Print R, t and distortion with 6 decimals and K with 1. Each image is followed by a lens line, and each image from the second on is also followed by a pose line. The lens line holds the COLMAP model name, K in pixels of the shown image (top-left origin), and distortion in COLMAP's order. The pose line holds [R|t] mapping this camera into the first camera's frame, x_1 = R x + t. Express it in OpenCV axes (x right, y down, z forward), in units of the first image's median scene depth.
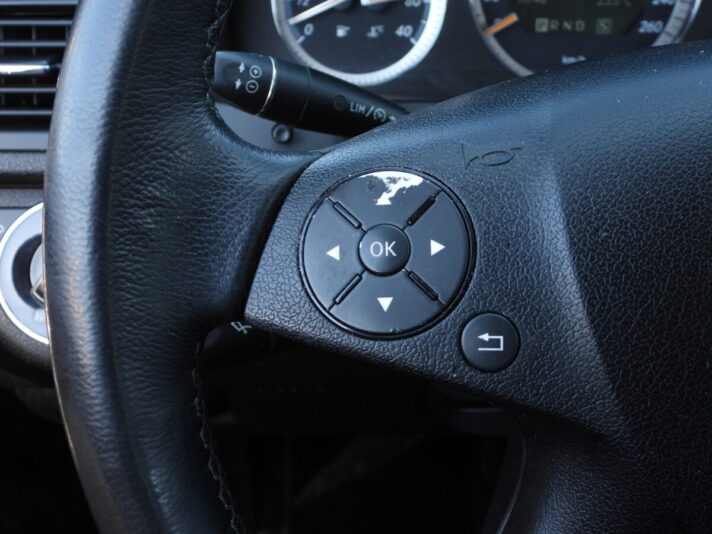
lens RADIAL K [[835.9, 0, 356.0], [0, 835.9, 267.0], [0, 0, 1]] dist [0.007427, -0.020973]
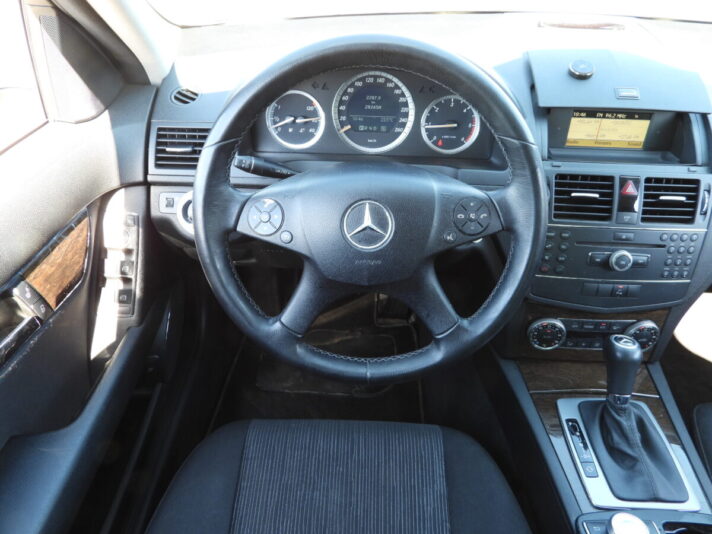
lens RADIAL K [[489.5, 0, 356.0], [0, 489.5, 267.0], [0, 0, 1]] dist [0.001472, -0.000277]
pose [[0.999212, 0.028980, -0.027112, 0.324263], [-0.024542, 0.988120, 0.151709, -0.089456], [0.031187, -0.150924, 0.988053, -0.898177]]
